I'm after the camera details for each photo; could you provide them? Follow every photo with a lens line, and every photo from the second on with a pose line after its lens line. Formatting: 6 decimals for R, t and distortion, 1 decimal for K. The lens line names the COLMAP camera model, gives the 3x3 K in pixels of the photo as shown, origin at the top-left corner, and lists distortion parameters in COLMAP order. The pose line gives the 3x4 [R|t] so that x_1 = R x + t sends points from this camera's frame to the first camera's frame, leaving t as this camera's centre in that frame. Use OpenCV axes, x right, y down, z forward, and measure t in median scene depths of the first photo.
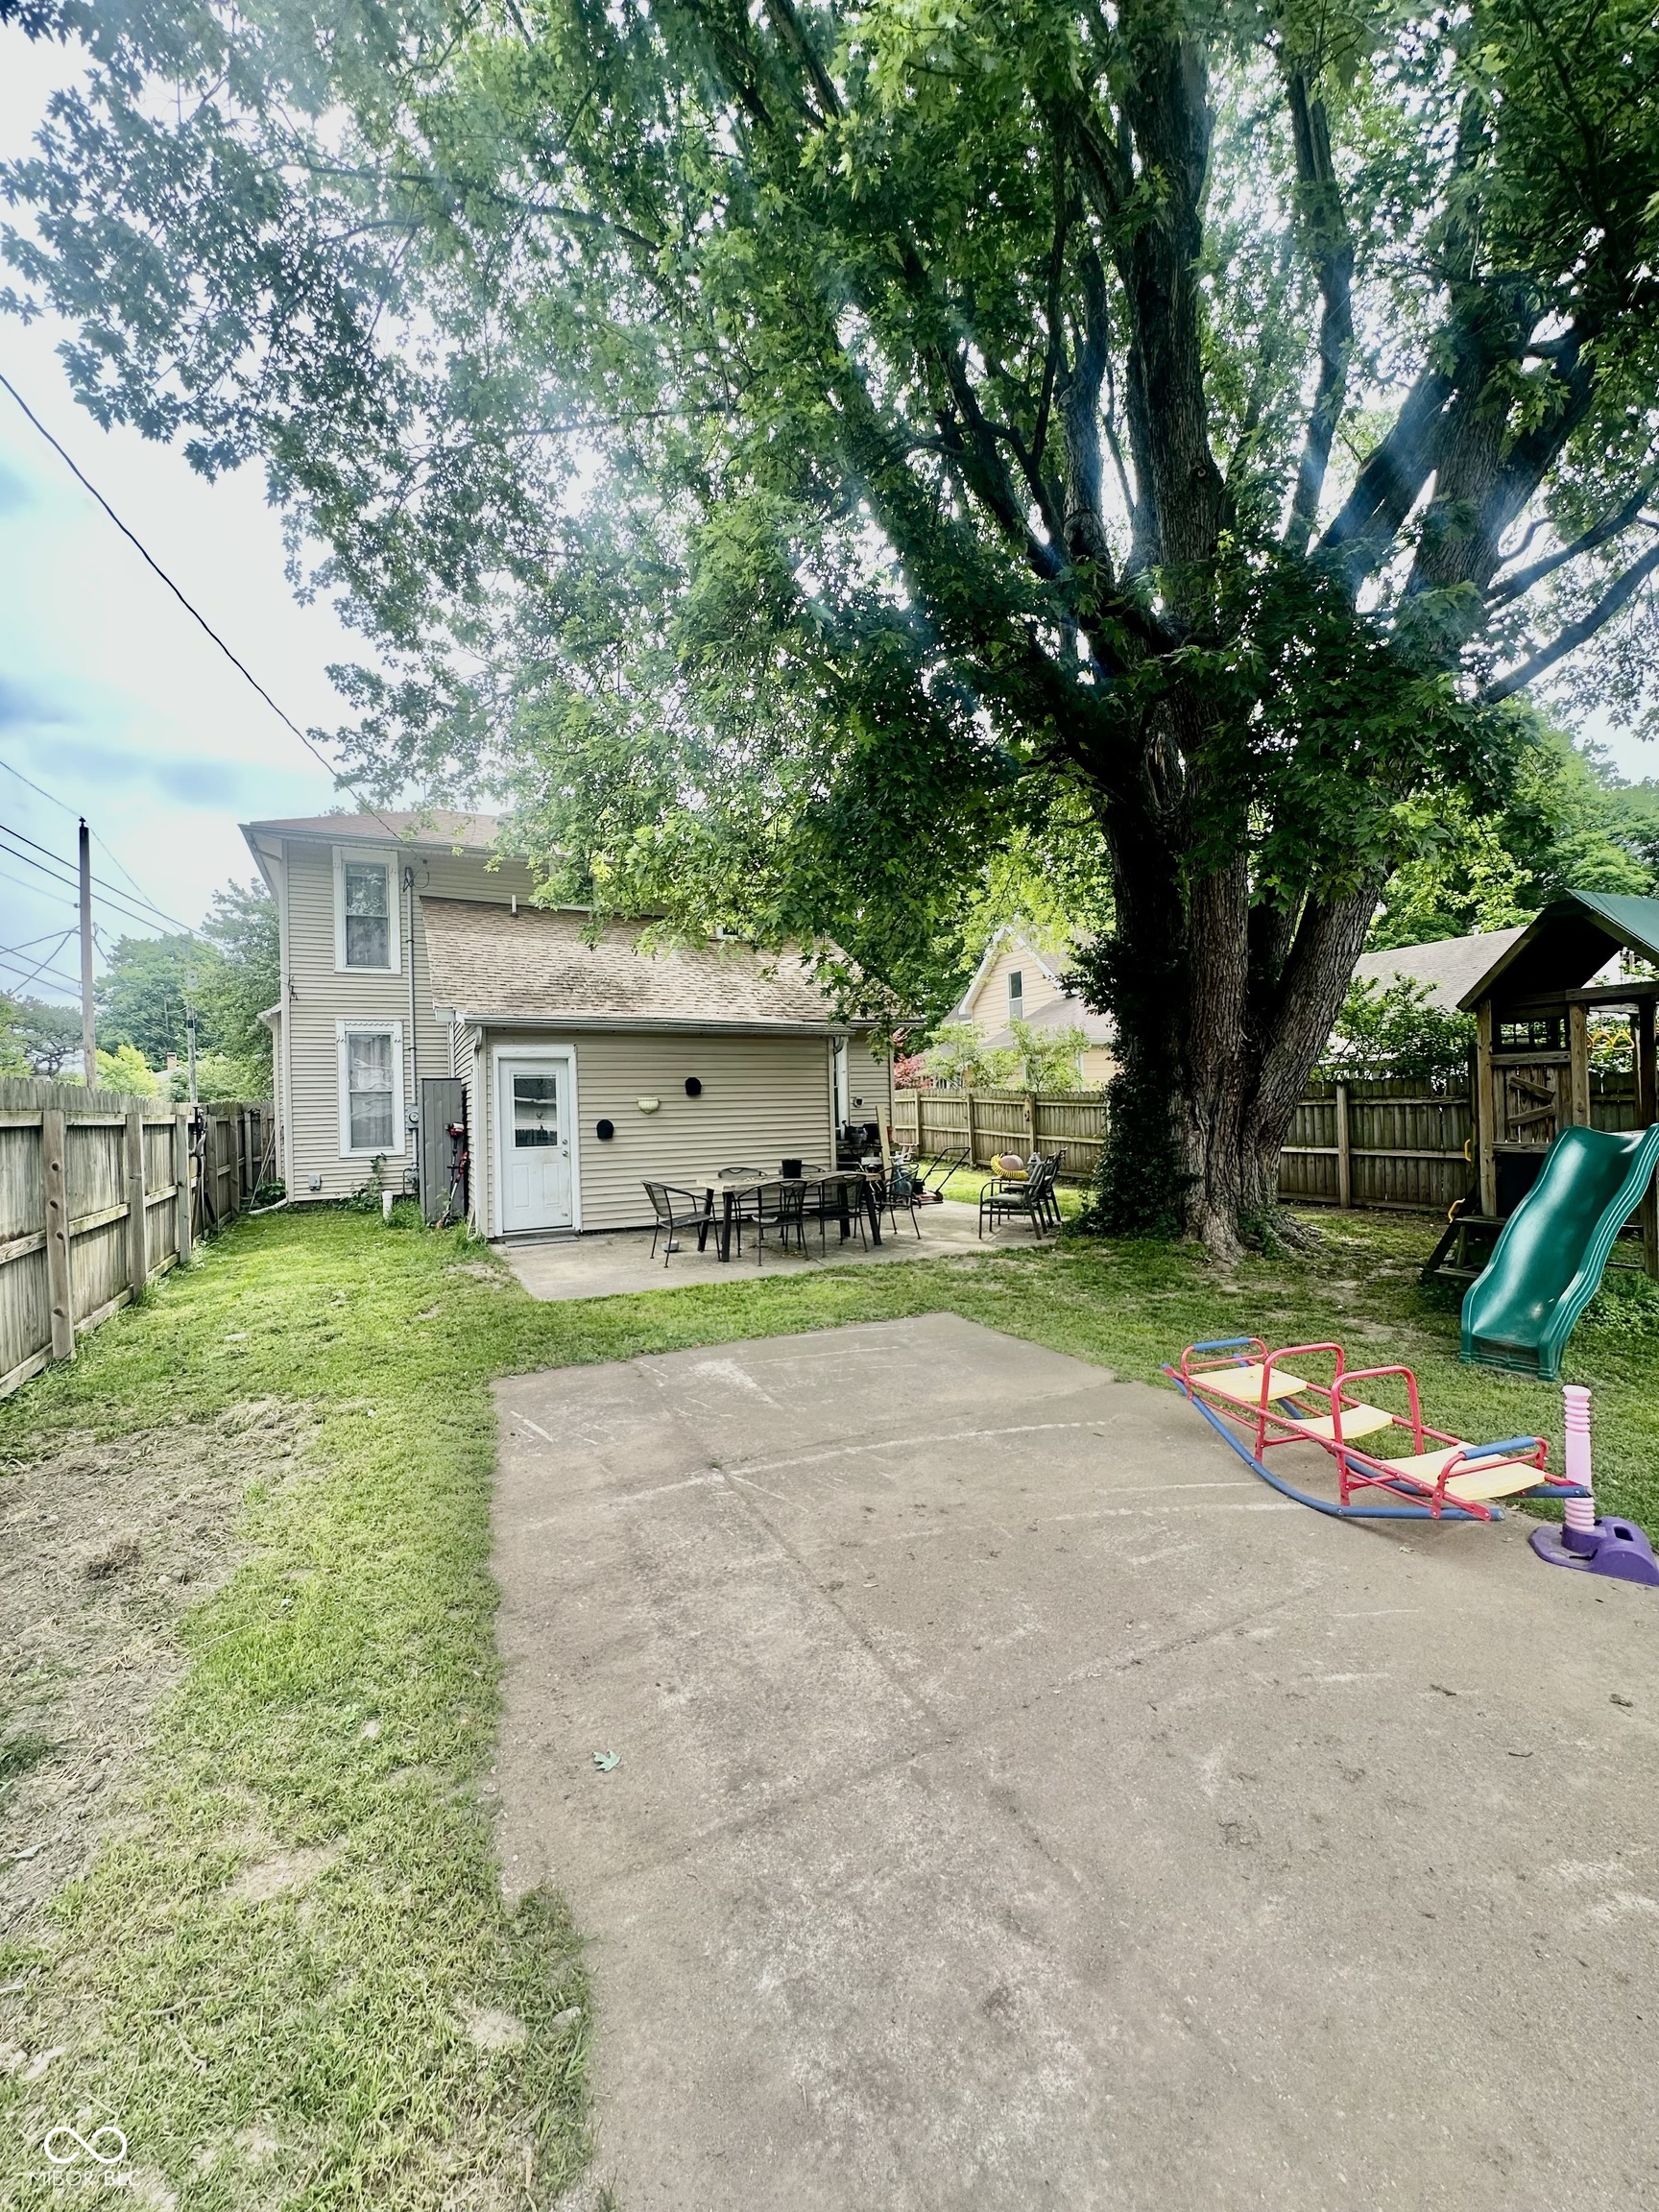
lens RADIAL K [[882.3, 0, 826.8], [0, 882.3, 1106.1], [0, 0, 1]] dist [0.001323, 0.000220]
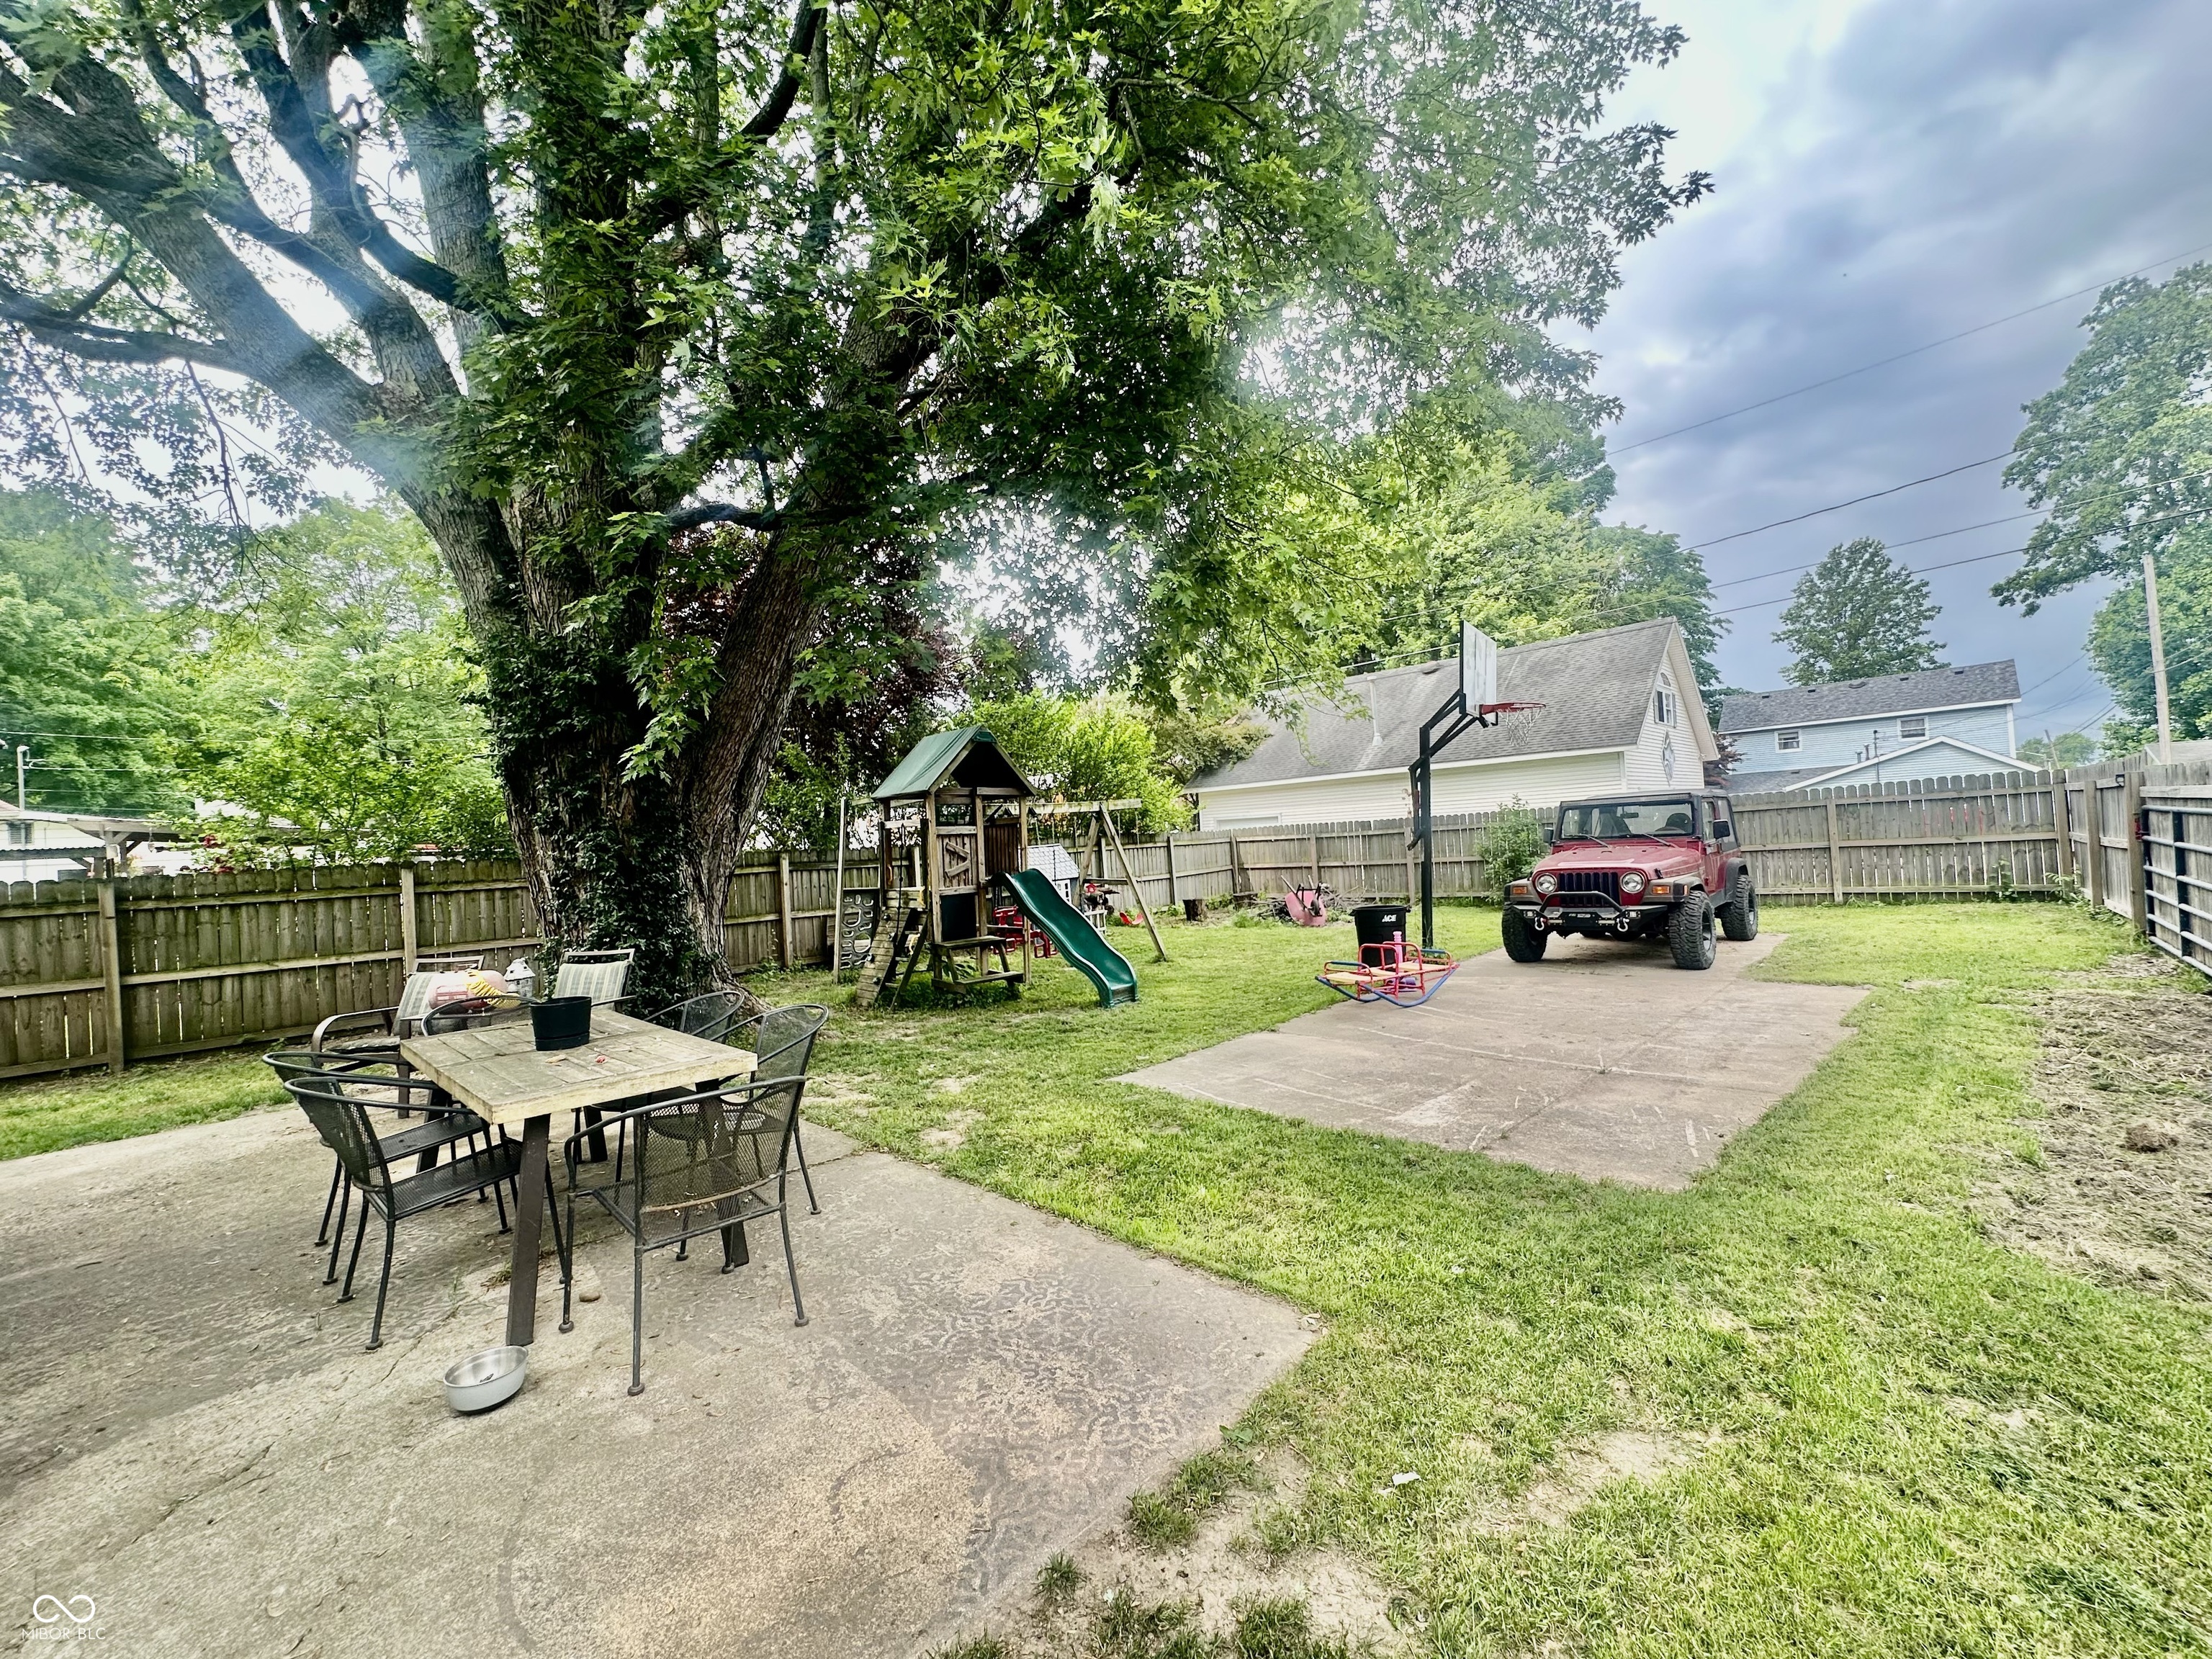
lens RADIAL K [[882.3, 0, 1103.6], [0, 882.3, 833.9], [0, 0, 1]] dist [0.001323, 0.000220]
pose [[-0.336053, 0.057491, 0.940087, -0.700284], [0.059617, 0.997432, -0.039687, 0.025778], [-0.939954, 0.042708, -0.338617, 1.292168]]
